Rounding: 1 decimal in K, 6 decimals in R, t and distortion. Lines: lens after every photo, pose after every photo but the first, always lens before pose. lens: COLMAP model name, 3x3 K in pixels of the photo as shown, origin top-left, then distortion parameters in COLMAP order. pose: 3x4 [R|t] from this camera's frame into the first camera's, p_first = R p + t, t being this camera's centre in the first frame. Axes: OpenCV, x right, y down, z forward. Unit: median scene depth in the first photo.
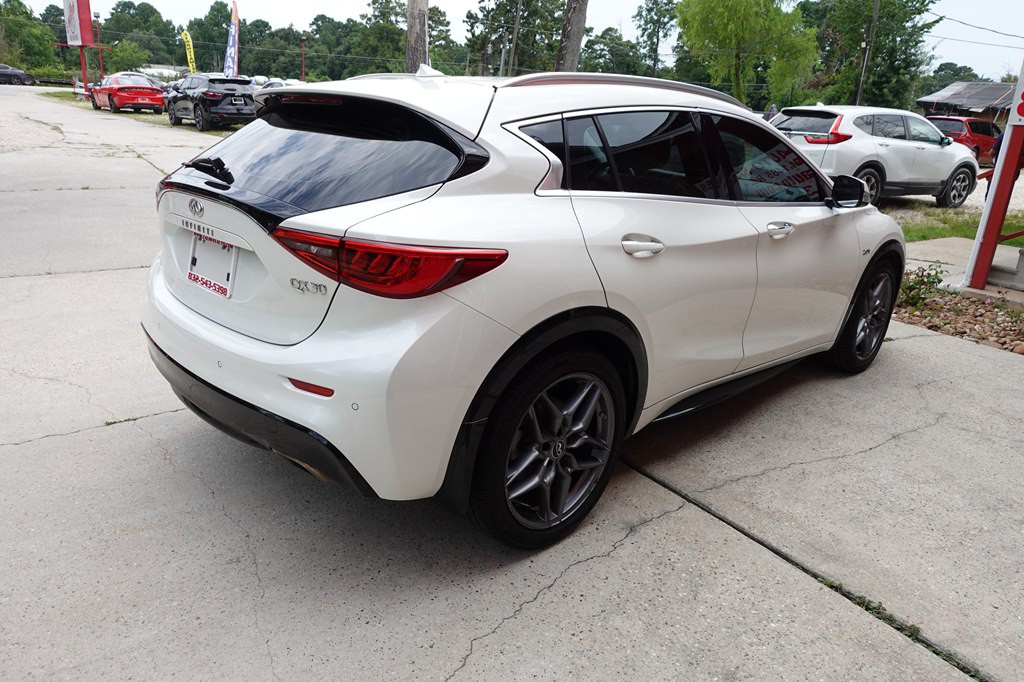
lens RADIAL K [[706.0, 0, 513.7], [0, 706.0, 332.0], [0, 0, 1]] dist [0.001267, -0.002392]
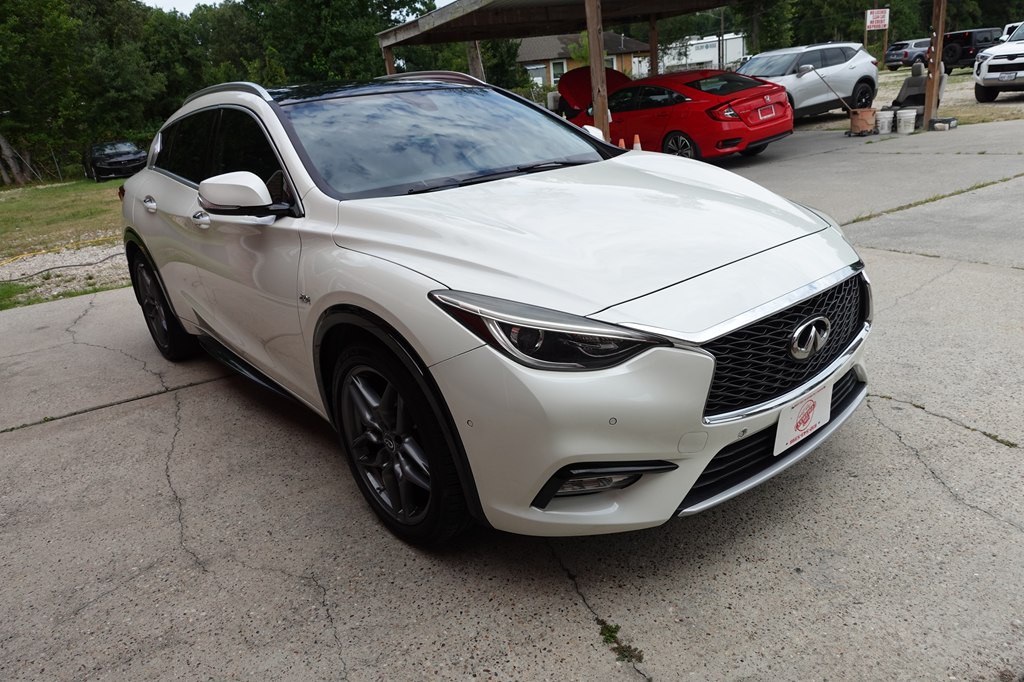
lens RADIAL K [[706.0, 0, 515.5], [0, 706.0, 335.6], [0, 0, 1]] dist [0.001267, -0.002392]
pose [[-0.078117, 0.277832, -0.957448, 1.394625], [-0.209850, 0.934283, 0.288231, -0.385839], [0.974608, 0.223436, -0.014680, 1.525257]]
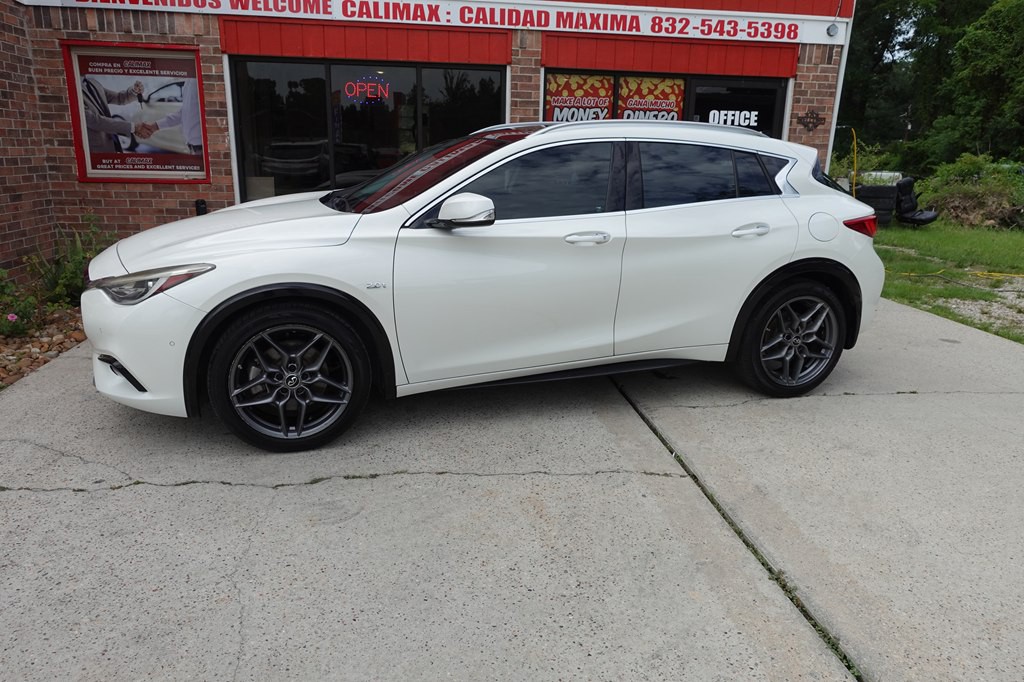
lens RADIAL K [[706.0, 0, 512.9], [0, 706.0, 338.1], [0, 0, 1]] dist [0.001267, -0.002392]
pose [[-0.895660, -0.186397, 0.403795, -0.427271], [0.064201, 0.844235, 0.532114, -0.779512], [-0.440082, 0.502517, -0.744180, 2.424088]]
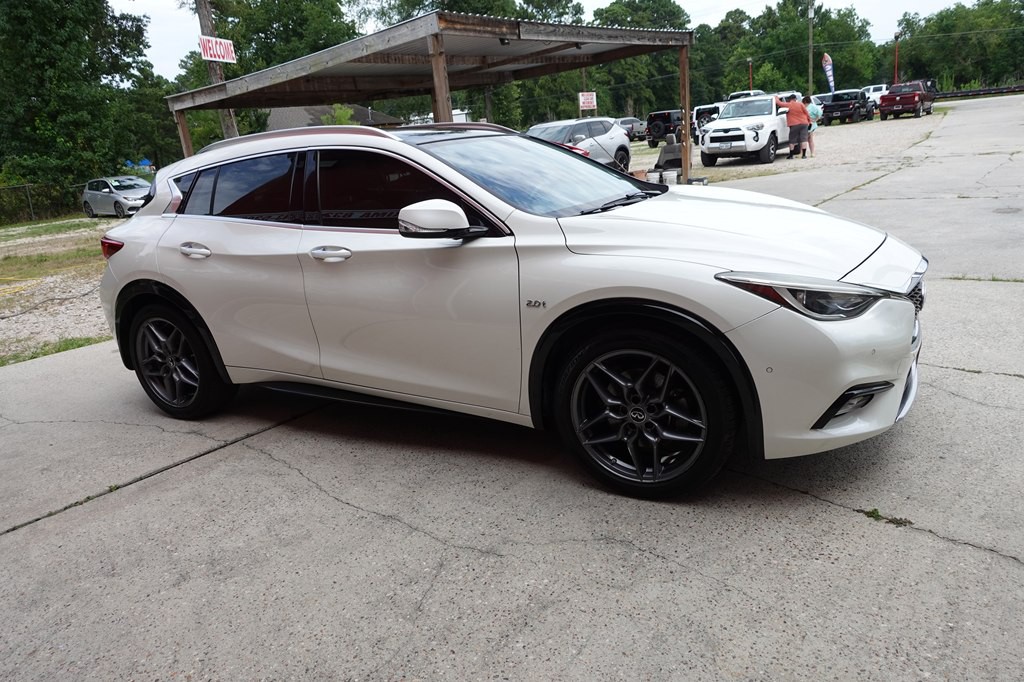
lens RADIAL K [[706.0, 0, 516.7], [0, 706.0, 333.1], [0, 0, 1]] dist [0.001267, -0.002392]
pose [[0.283894, 0.175699, -0.942621, 1.496079], [-0.184341, 0.974731, 0.126165, -0.217197], [0.940969, 0.137947, 0.309109, 0.970141]]
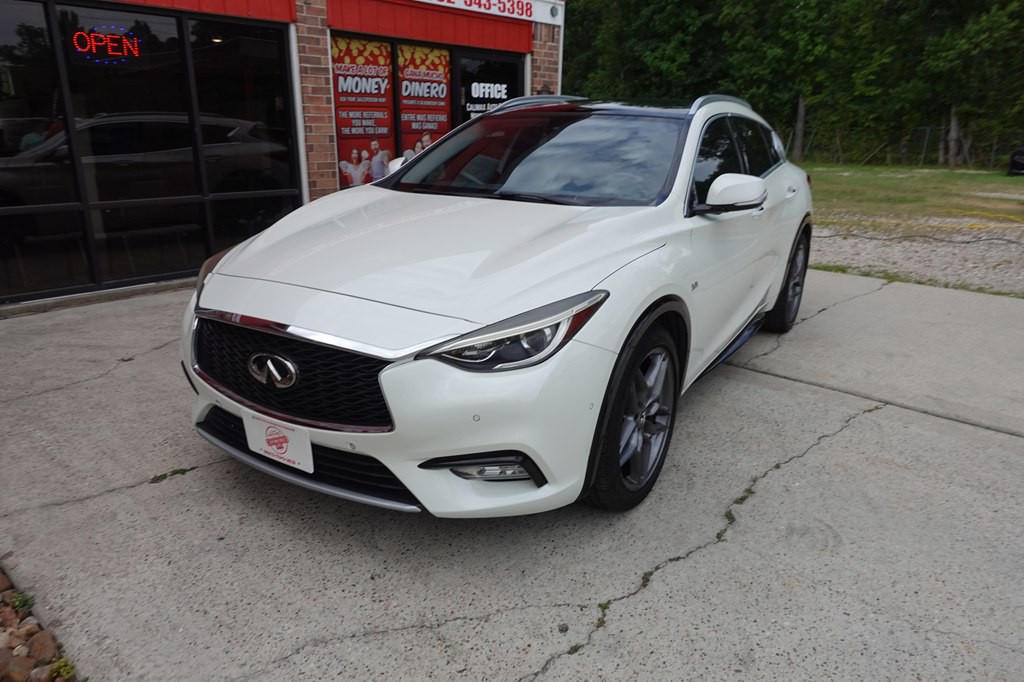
lens RADIAL K [[706.0, 0, 515.0], [0, 706.0, 337.7], [0, 0, 1]] dist [0.001267, -0.002392]
pose [[-0.968998, 0.009231, -0.246894, 0.660219], [-0.130073, 0.830542, 0.541554, -0.710993], [0.210055, 0.556879, -0.803594, 2.421784]]
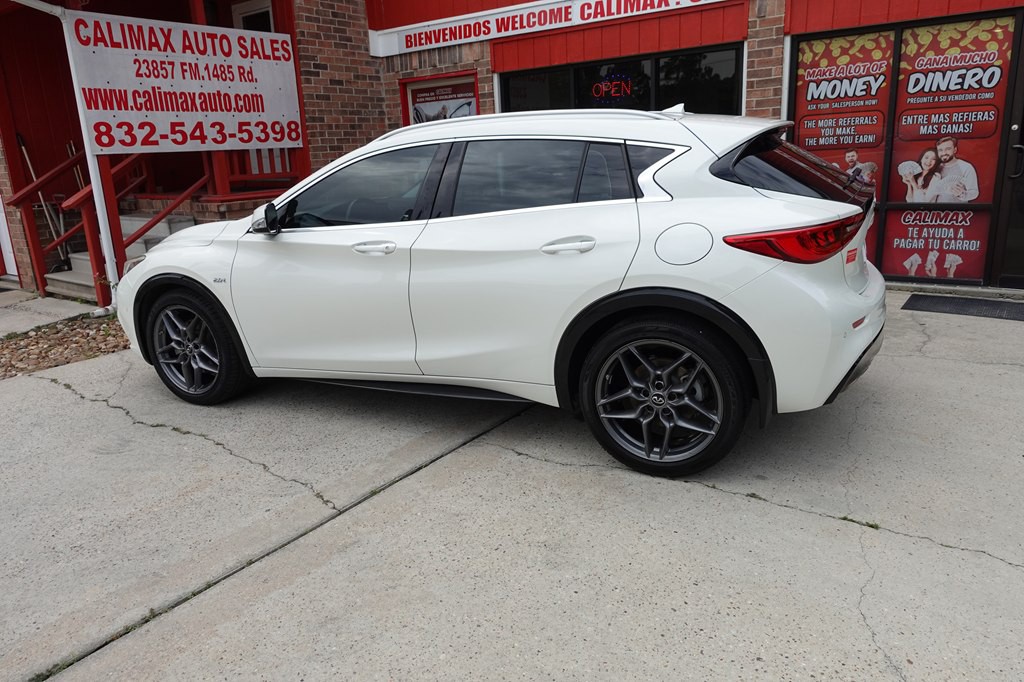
lens RADIAL K [[706.0, 0, 512.1], [0, 706.0, 337.8], [0, 0, 1]] dist [0.001267, -0.002392]
pose [[-0.334841, -0.280791, 0.899465, -1.160651], [0.313086, 0.867181, 0.387264, -0.534452], [-0.888740, 0.411282, -0.202456, 1.515916]]
